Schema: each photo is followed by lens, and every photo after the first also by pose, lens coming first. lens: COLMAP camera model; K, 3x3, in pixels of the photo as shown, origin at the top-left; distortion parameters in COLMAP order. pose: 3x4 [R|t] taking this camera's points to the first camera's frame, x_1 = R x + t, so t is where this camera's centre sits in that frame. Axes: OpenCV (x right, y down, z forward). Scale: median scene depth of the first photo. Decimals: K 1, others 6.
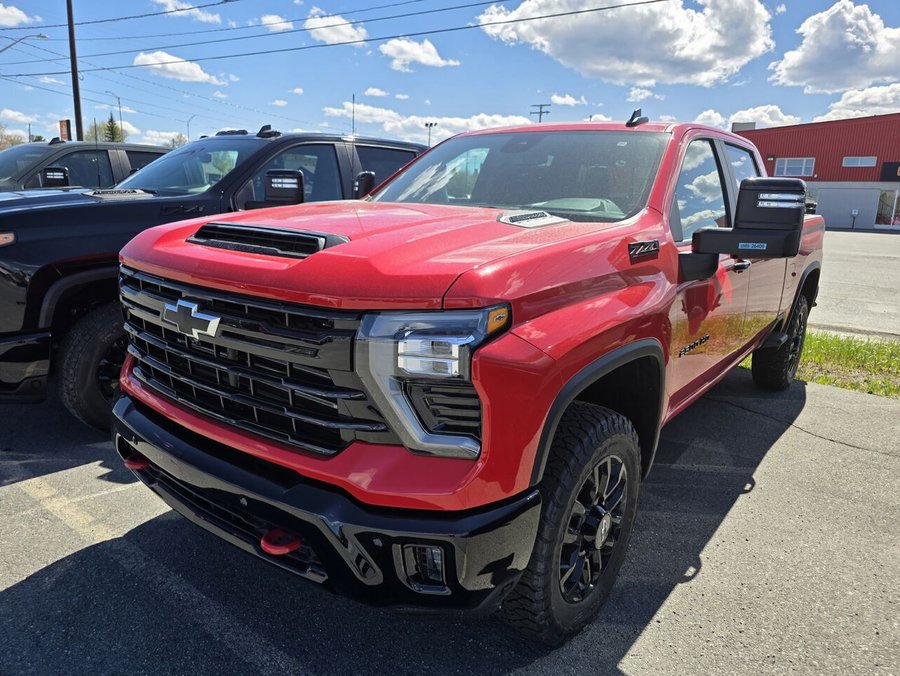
lens RADIAL K [[674.5, 0, 457.8], [0, 674.5, 330.9], [0, 0, 1]] dist [0.021566, -0.038793]
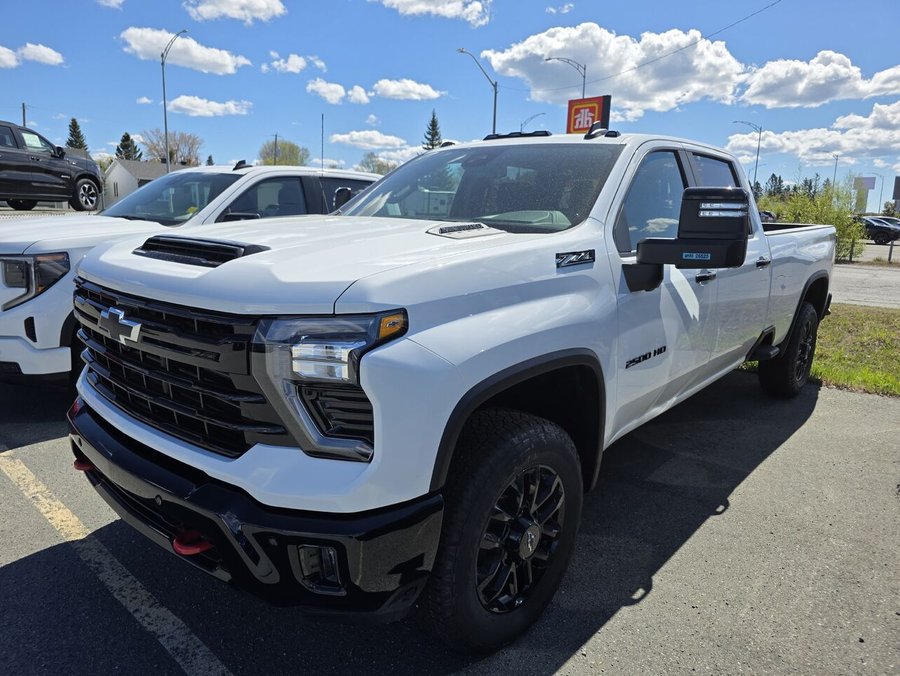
lens RADIAL K [[674.5, 0, 432.7], [0, 674.5, 327.4], [0, 0, 1]] dist [0.021566, -0.038793]
pose [[0.997264, 0.003566, -0.073841, 0.162813], [-0.005778, 0.999540, -0.029766, 0.013387], [0.073701, 0.030111, 0.996826, -0.012297]]
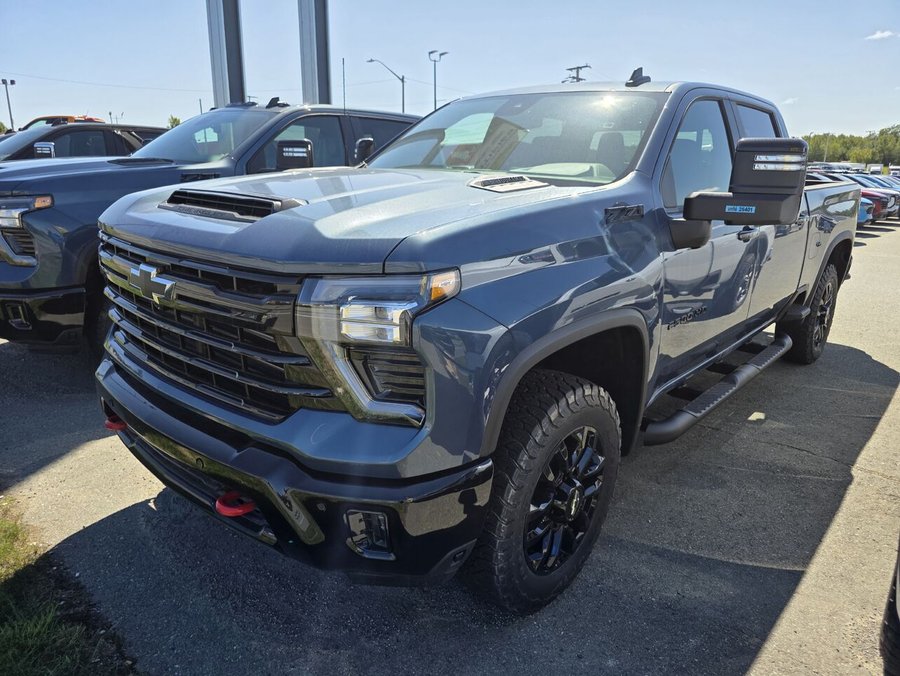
lens RADIAL K [[674.5, 0, 440.7], [0, 674.5, 343.0], [0, 0, 1]] dist [0.021566, -0.038793]
pose [[0.997140, 0.013794, -0.074306, 0.106300], [-0.009512, 0.998290, 0.057682, 0.008629], [0.074974, -0.056810, 0.995566, 0.024412]]
